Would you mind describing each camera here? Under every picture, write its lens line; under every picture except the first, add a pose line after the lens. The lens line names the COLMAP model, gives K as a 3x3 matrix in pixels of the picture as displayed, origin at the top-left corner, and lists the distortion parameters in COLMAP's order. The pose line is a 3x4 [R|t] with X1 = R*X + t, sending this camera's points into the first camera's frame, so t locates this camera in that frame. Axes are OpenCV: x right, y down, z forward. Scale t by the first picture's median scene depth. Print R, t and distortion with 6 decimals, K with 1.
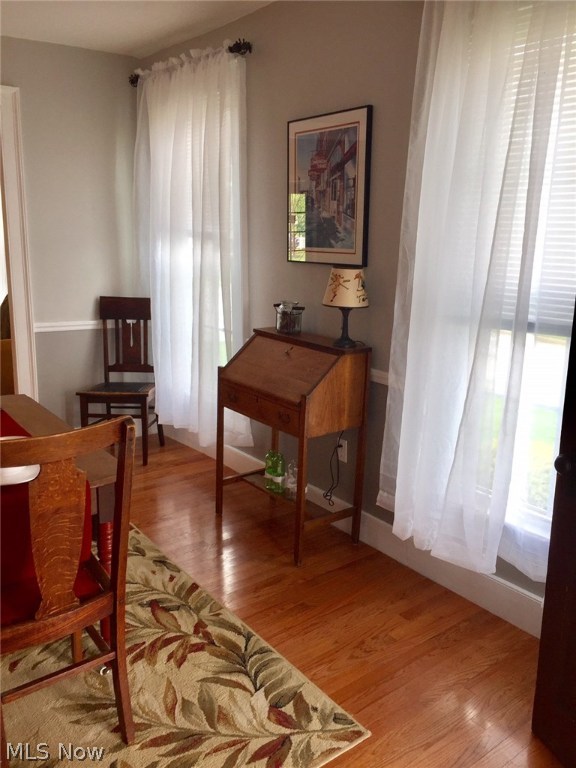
lens RADIAL K [[651.6, 0, 289.1], [0, 651.6, 380.7], [0, 0, 1]] dist [0.081214, -0.108417]
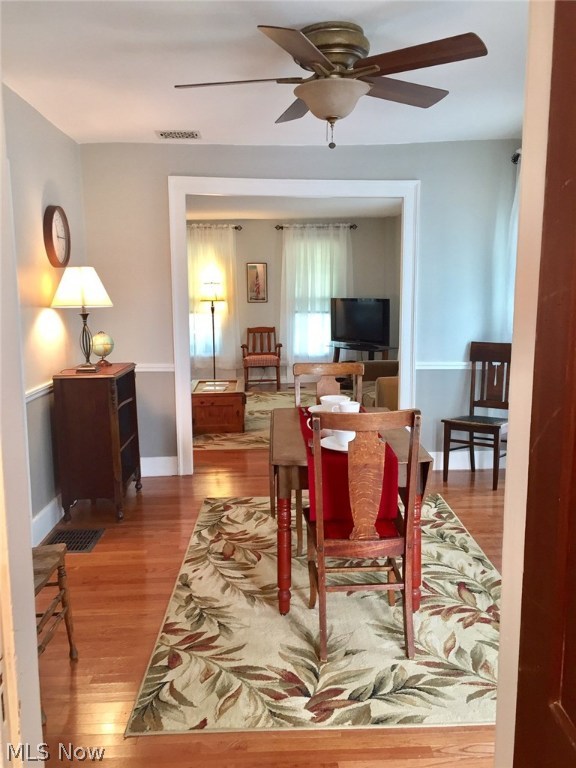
lens RADIAL K [[651.6, 0, 289.1], [0, 651.6, 380.7], [0, 0, 1]] dist [0.081214, -0.108417]
pose [[0.803872, 0.049158, -0.592768, 0.239640], [-0.102522, 0.993115, -0.056675, 0.065864], [0.585900, 0.106331, 0.803377, -0.204444]]
